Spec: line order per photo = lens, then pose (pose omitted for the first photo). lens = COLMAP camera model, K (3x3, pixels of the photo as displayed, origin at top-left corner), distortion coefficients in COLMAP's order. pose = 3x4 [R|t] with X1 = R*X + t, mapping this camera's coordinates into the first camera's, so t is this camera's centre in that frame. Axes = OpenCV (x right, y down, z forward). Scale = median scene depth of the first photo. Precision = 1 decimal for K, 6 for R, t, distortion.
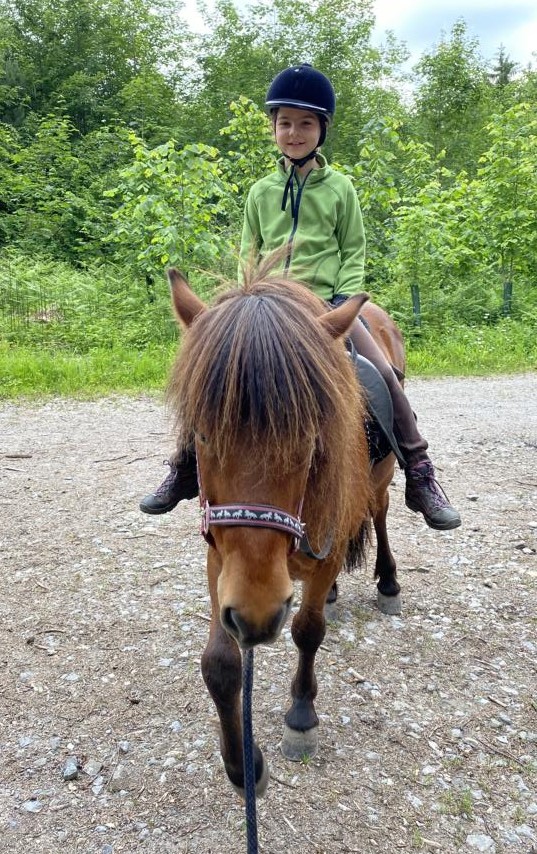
lens RADIAL K [[763.2, 0, 269.3], [0, 763.2, 424.4], [0, 0, 1]] dist [-0.046347, -0.008612]
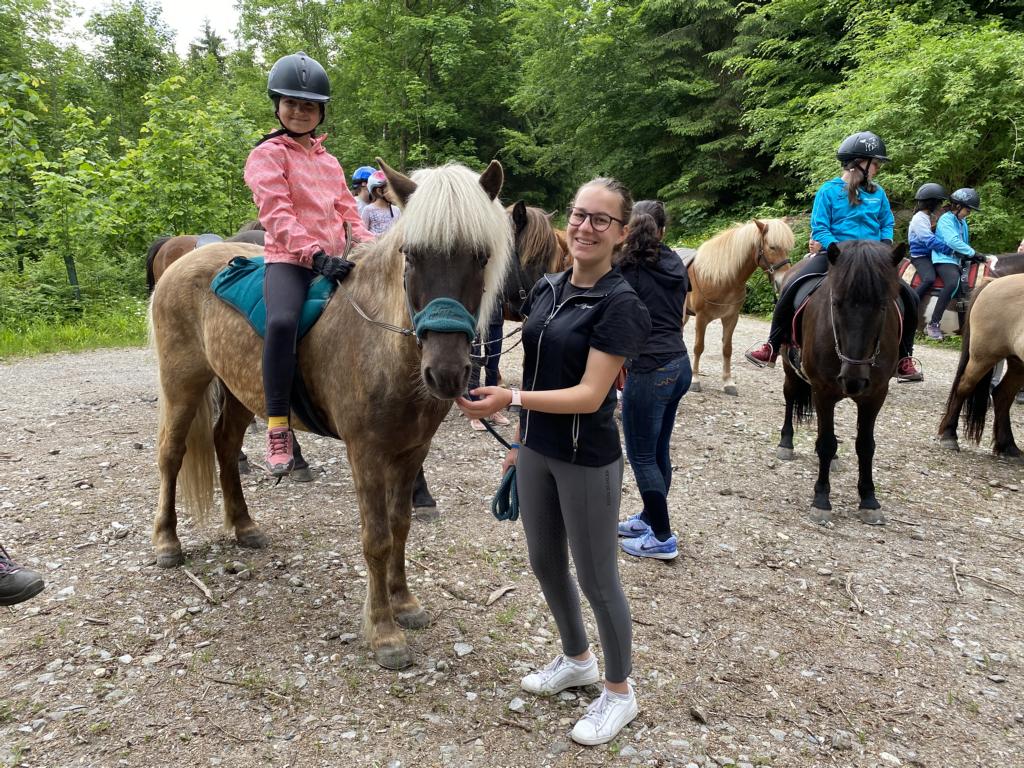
lens RADIAL K [[773.4, 0, 508.9], [0, 773.4, 383.8], [0, 0, 1]] dist [-0.007577, 0.004544]
pose [[0.814578, -0.088901, 0.573201, 0.067986], [0.106585, 0.994300, 0.002744, 0.026019], [-0.570177, 0.058860, 0.819410, -0.073357]]
